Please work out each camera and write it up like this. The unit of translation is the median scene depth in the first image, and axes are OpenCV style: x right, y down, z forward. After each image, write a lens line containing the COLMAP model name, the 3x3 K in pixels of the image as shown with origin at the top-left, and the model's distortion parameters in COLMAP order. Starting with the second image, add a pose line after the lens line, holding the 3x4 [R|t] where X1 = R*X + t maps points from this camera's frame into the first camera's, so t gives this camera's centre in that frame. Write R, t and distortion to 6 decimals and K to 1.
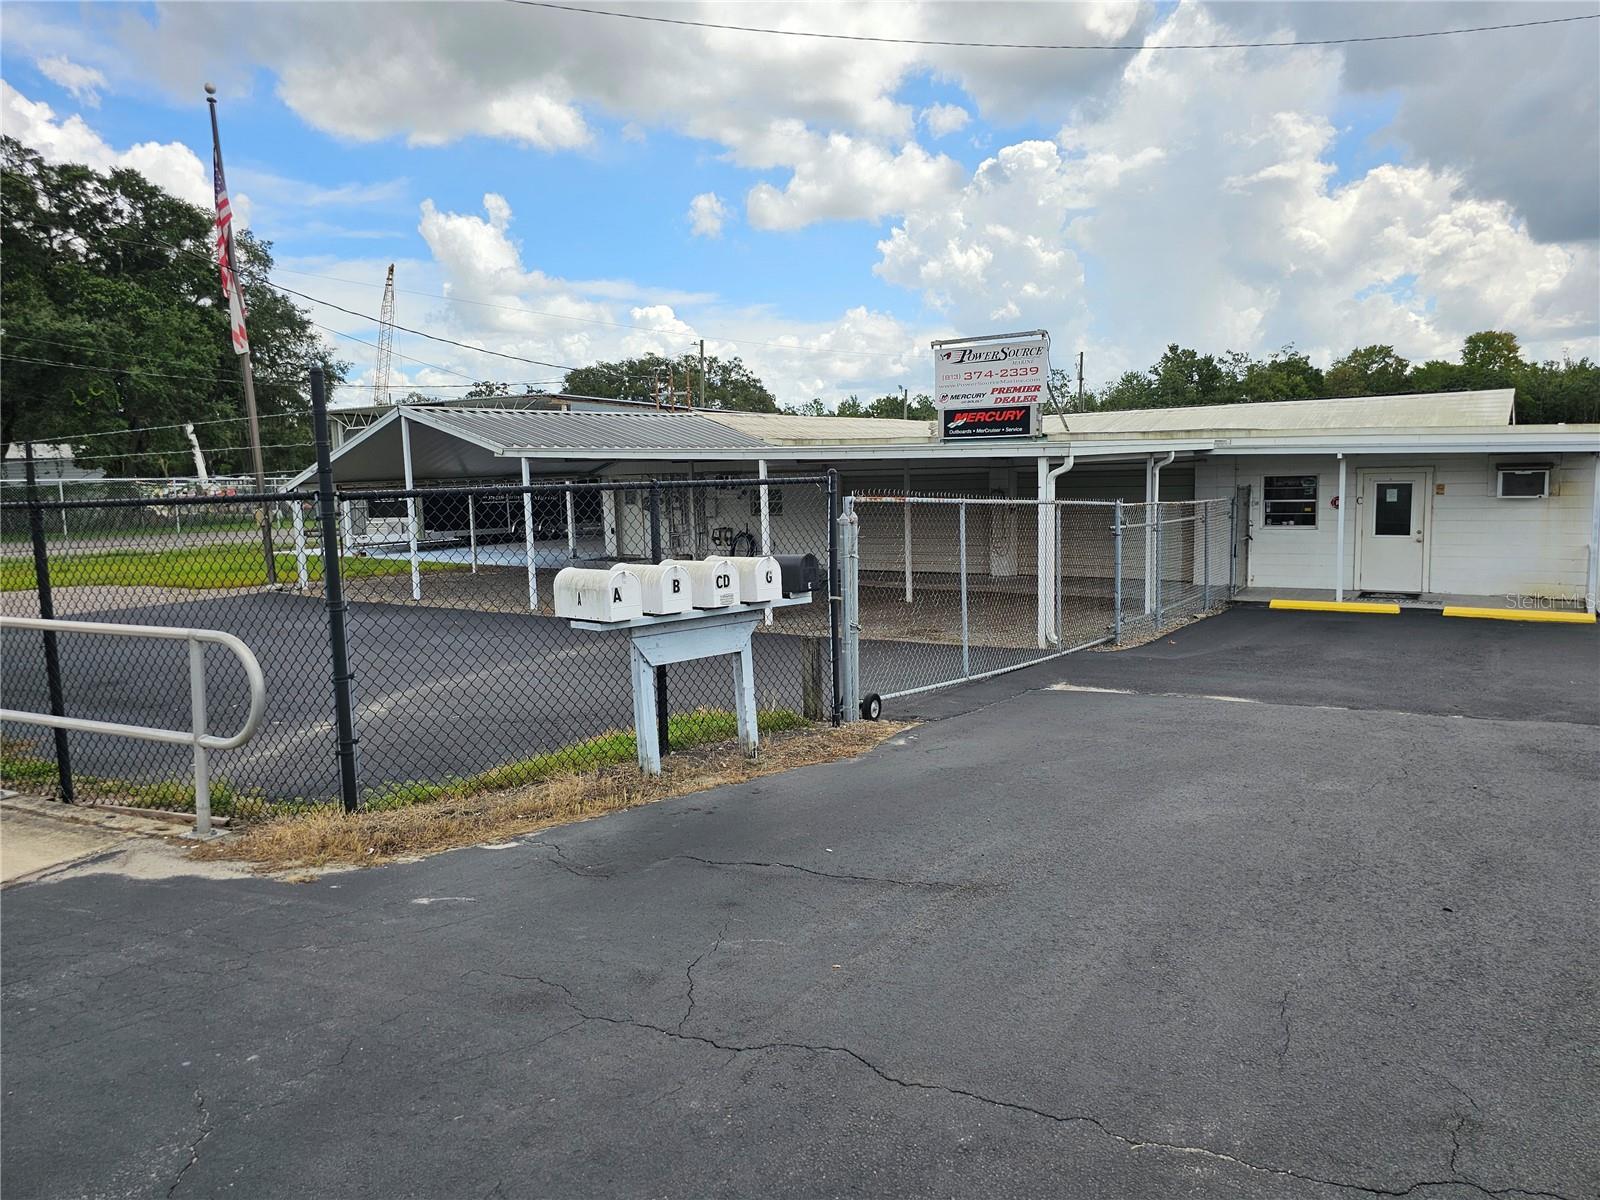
lens RADIAL K [[1089.6, 0, 796.4], [0, 1089.6, 595.3], [0, 0, 1]] dist [0.057940, -0.046856]
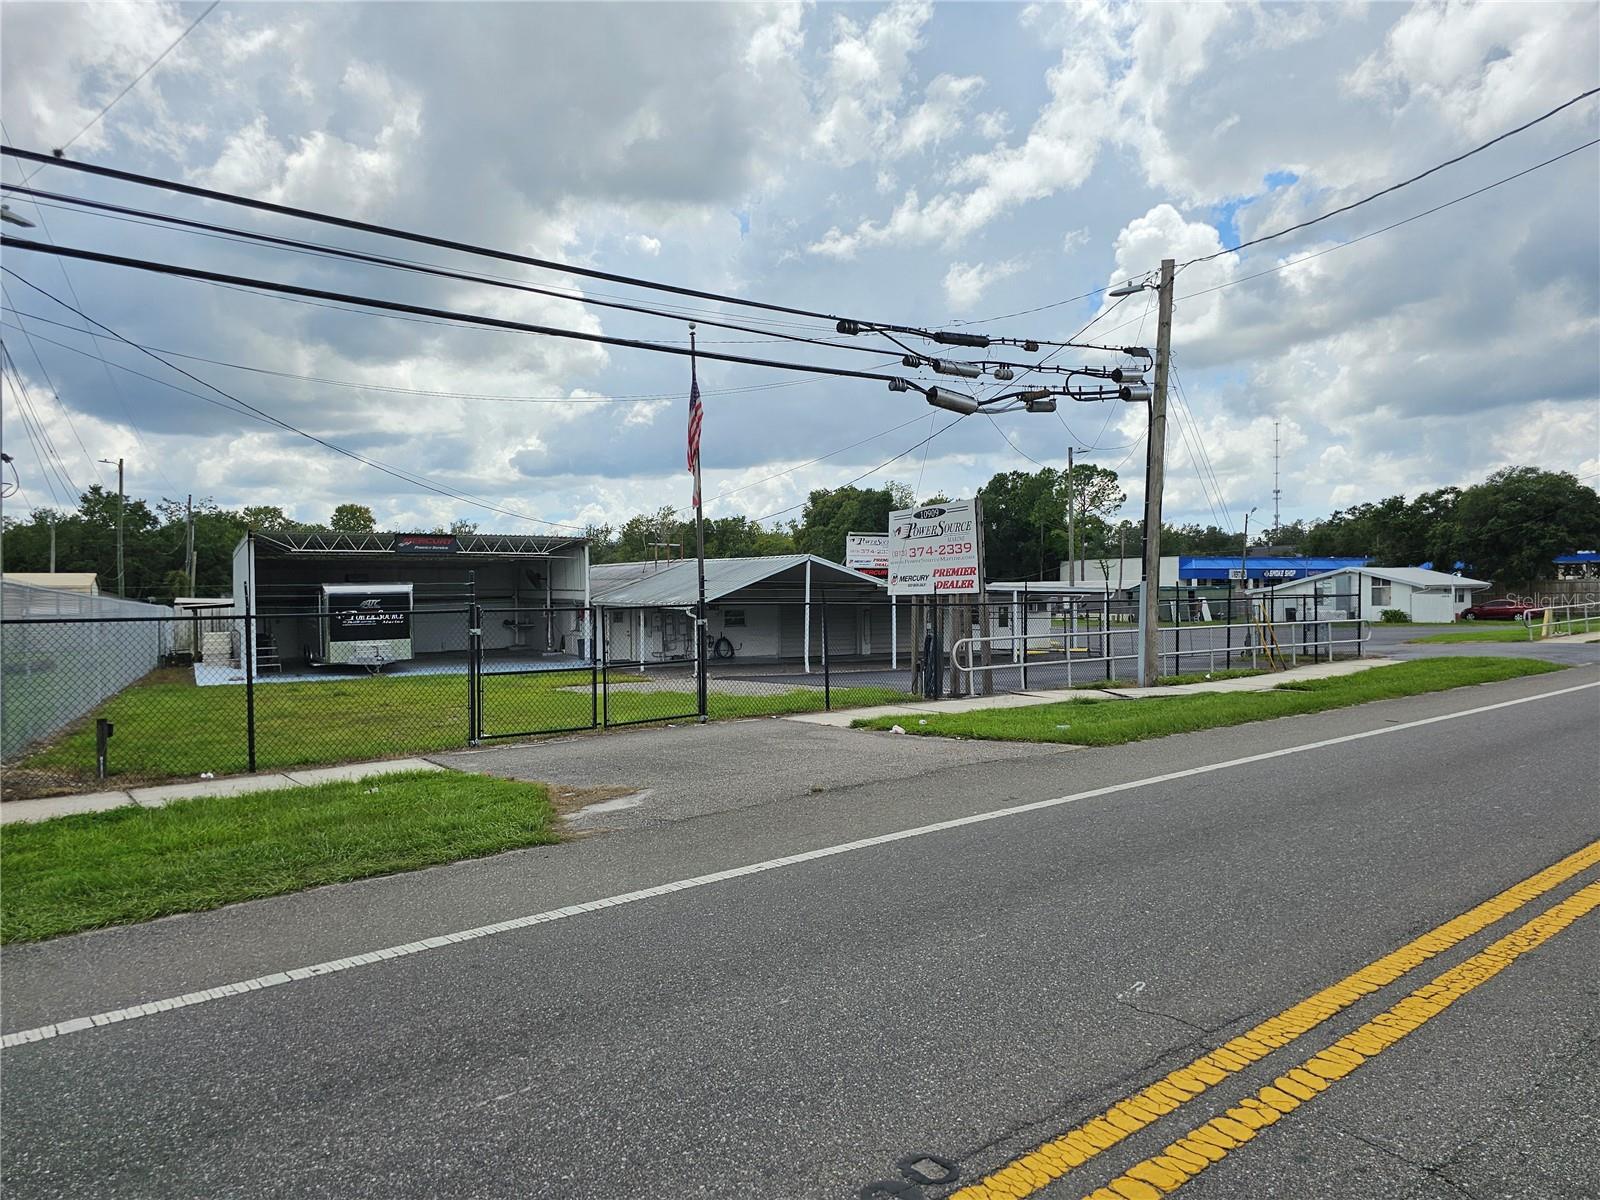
lens RADIAL K [[1089.6, 0, 790.0], [0, 1089.6, 542.1], [0, 0, 1]] dist [0.057940, -0.046856]
pose [[0.411026, 0.065189, 0.909290, -1.643334], [0.102845, 0.987756, -0.117303, -0.001991], [-0.905804, 0.141731, 0.399289, 0.336219]]
